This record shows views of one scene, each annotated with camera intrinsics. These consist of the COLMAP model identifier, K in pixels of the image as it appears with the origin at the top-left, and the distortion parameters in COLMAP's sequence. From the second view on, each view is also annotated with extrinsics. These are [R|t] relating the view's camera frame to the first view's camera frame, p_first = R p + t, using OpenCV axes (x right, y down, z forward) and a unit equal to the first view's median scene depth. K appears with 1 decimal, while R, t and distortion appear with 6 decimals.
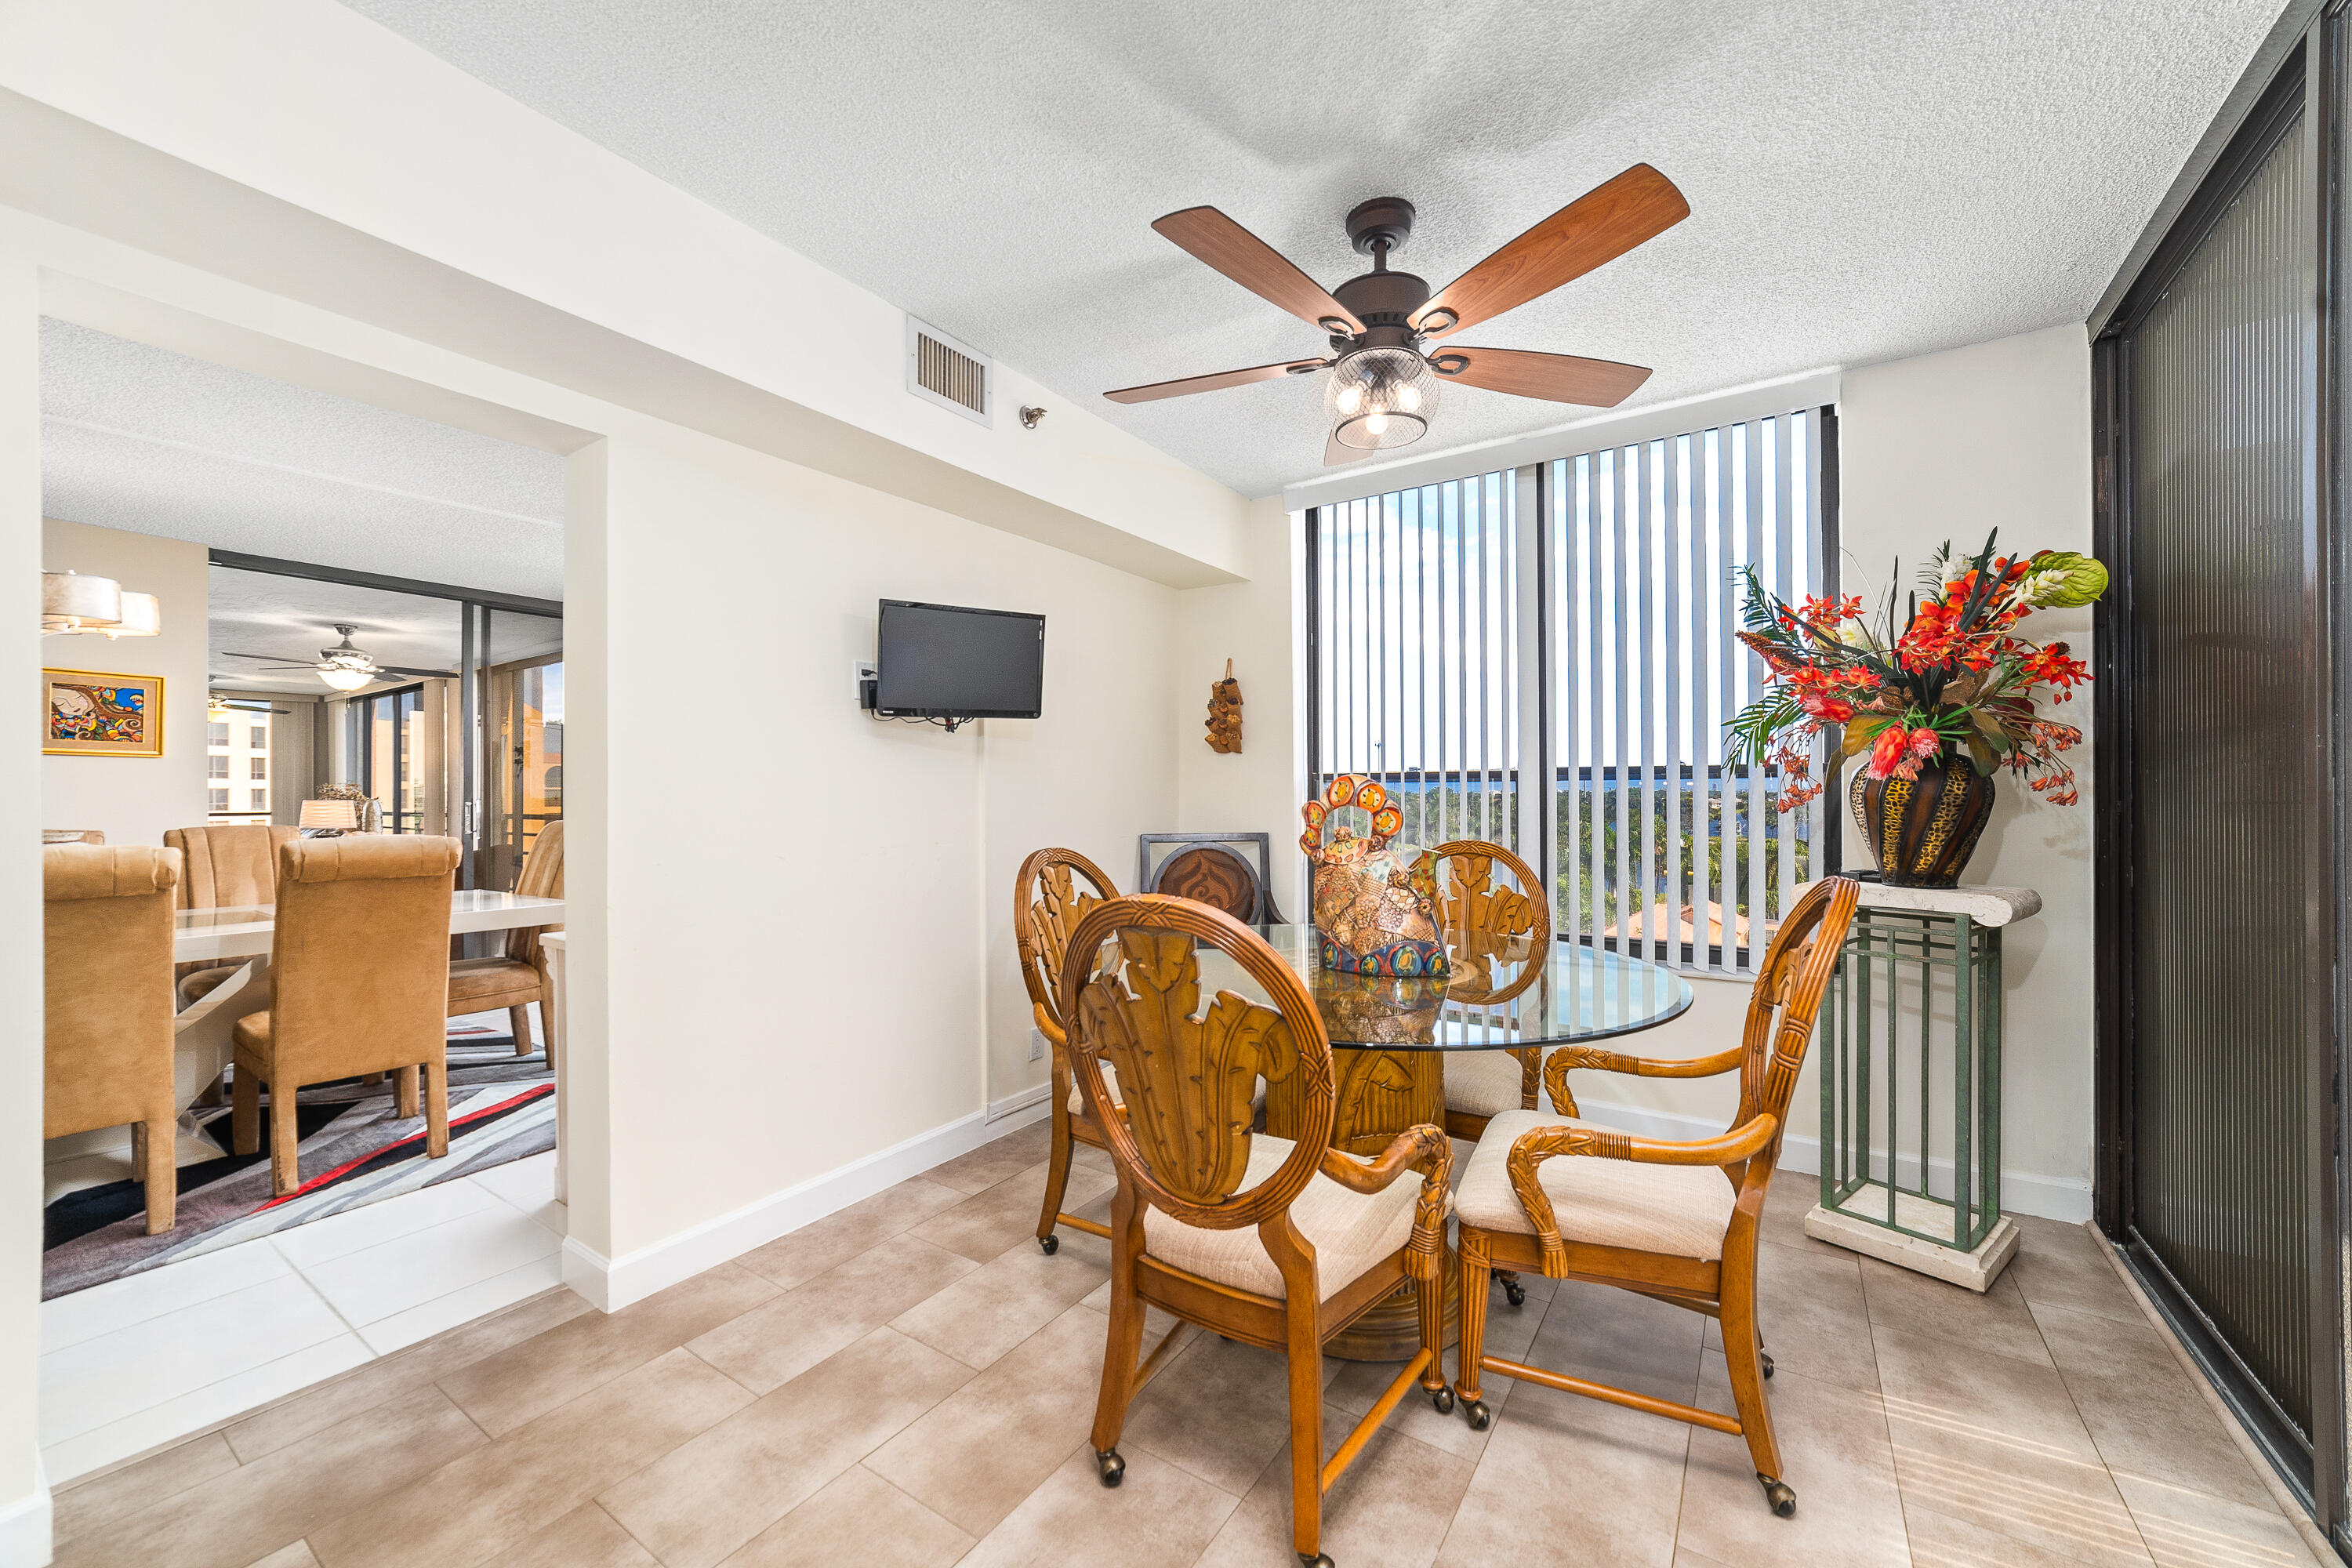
lens RADIAL K [[875.6, 0, 1174.2], [0, 875.6, 774.8], [0, 0, 1]] dist [0.000008, 0.000025]
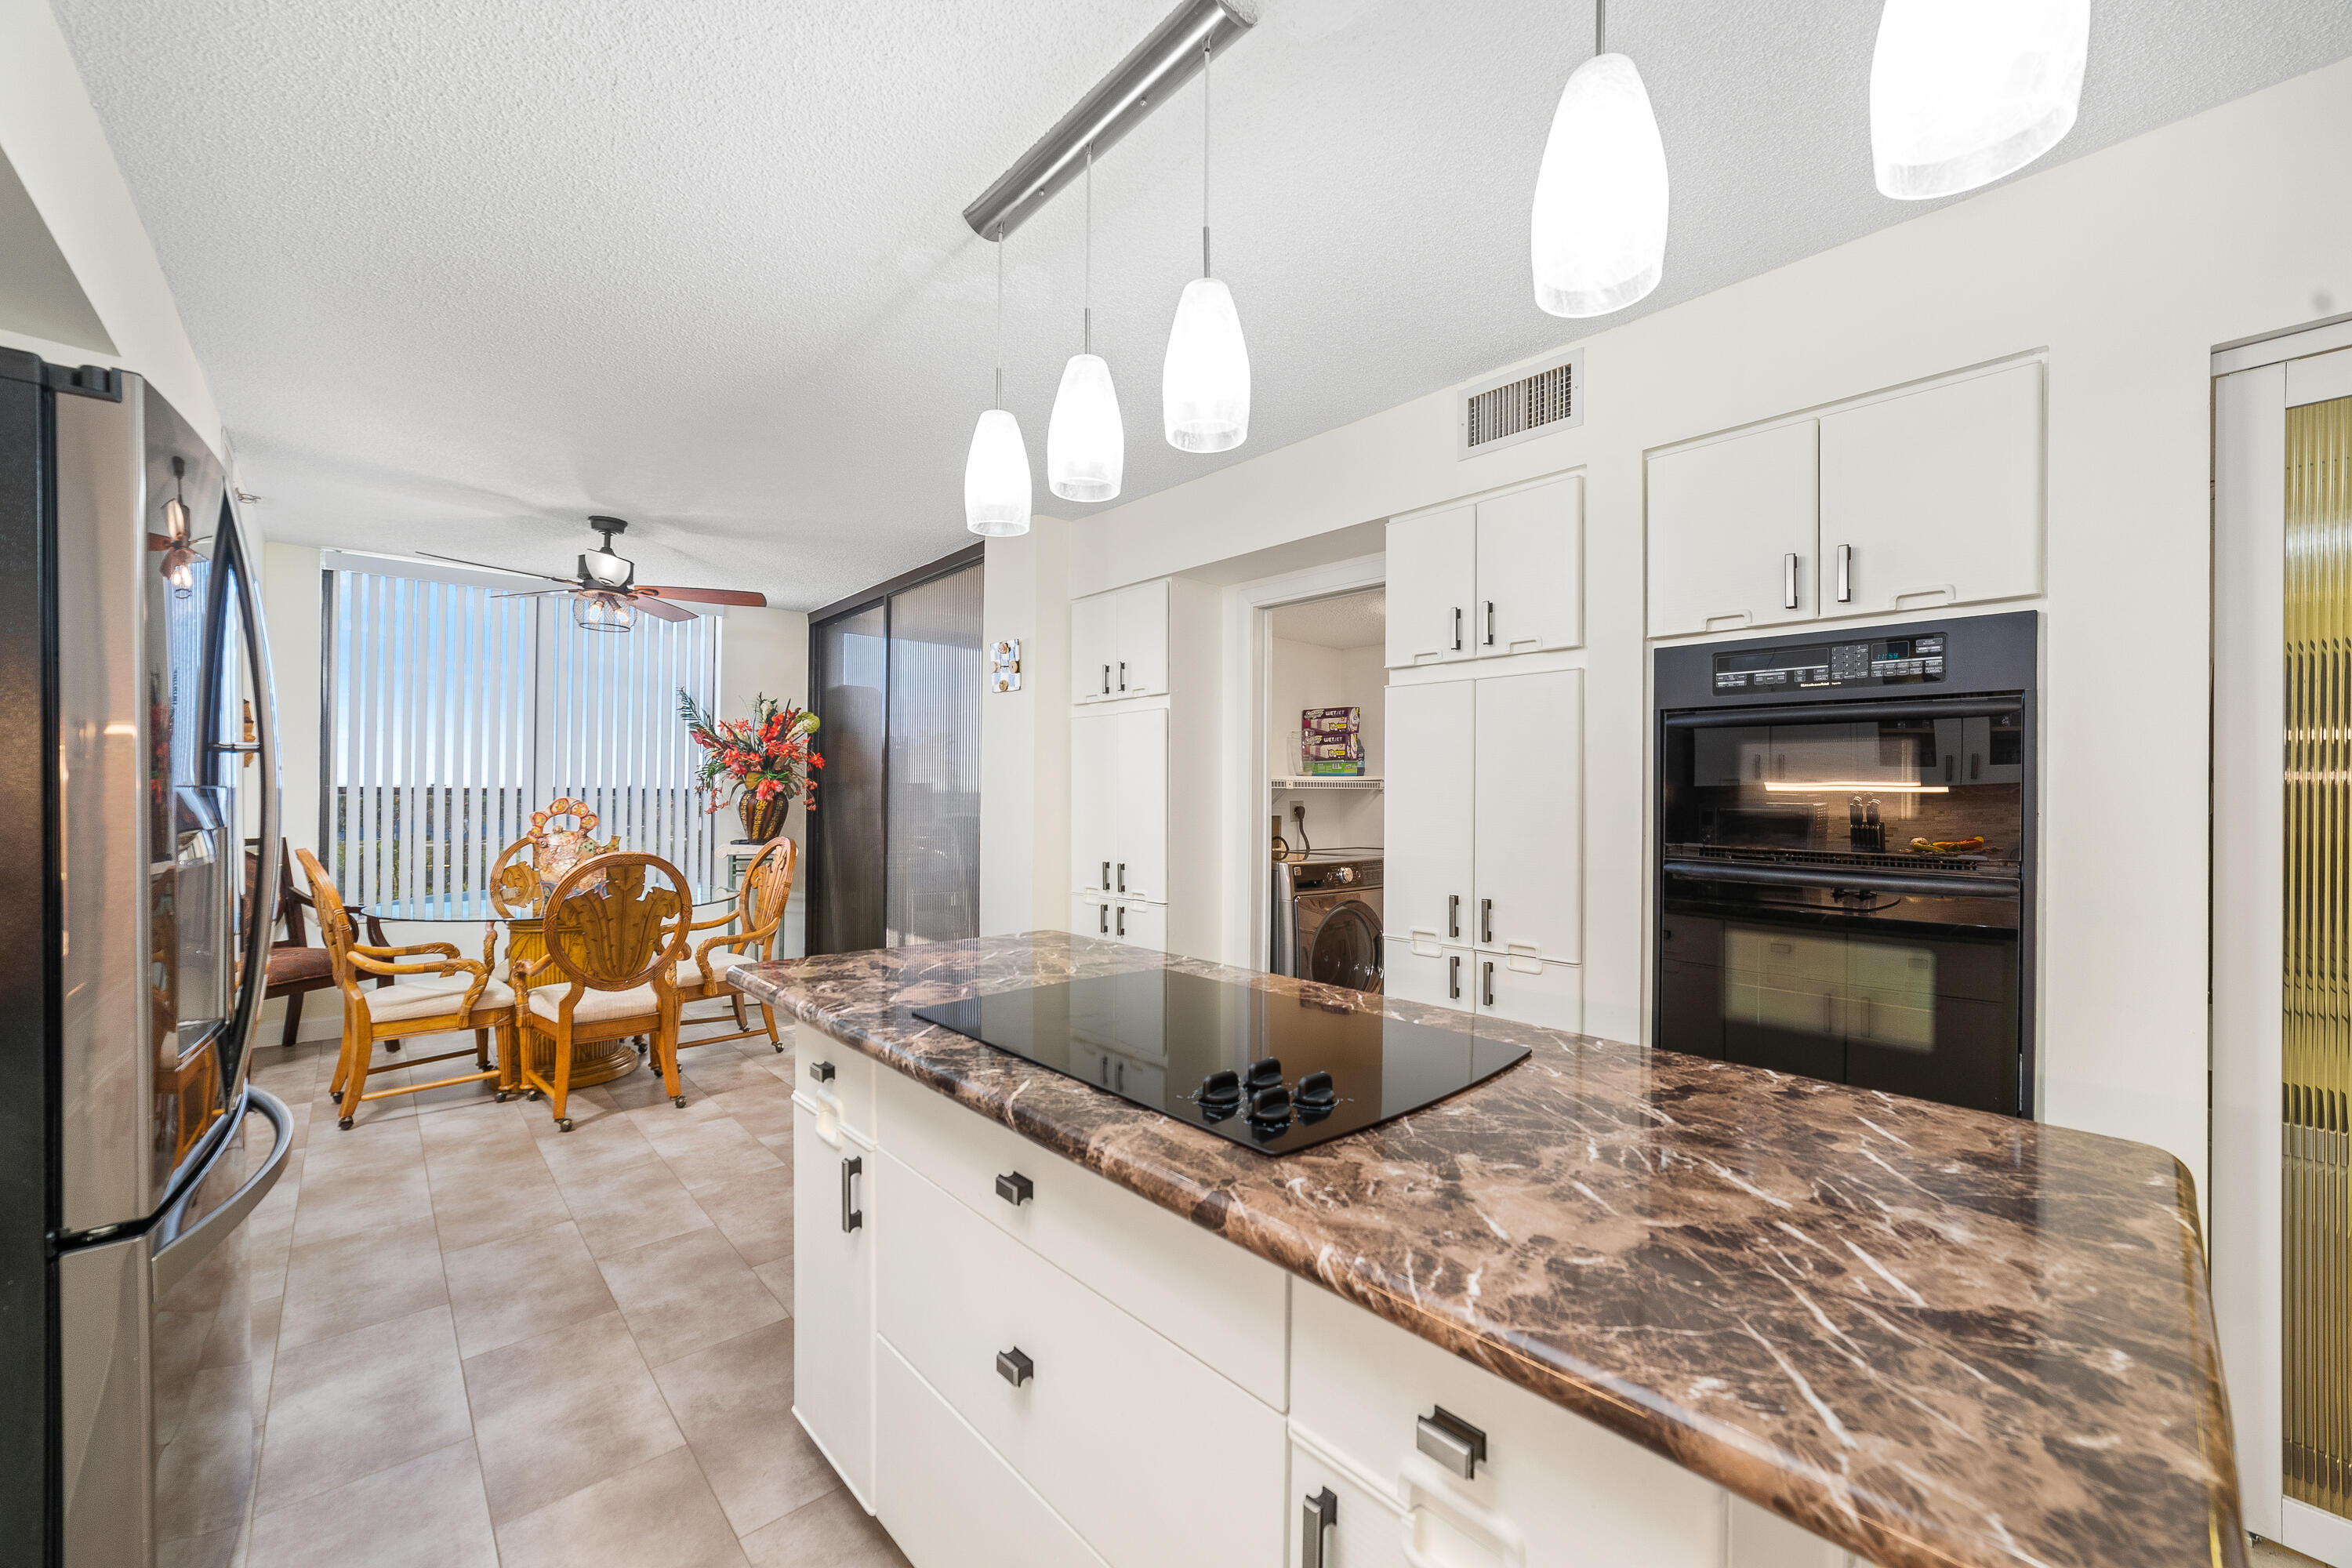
lens RADIAL K [[875.6, 0, 1173.4], [0, 875.6, 790.8], [0, 0, 1]] dist [0.000008, 0.000025]
pose [[0.232375, 0.014050, 0.972525, -1.530887], [-0.011104, 0.999869, -0.011792, -0.013790], [-0.972563, -0.008059, 0.232500, -0.787744]]
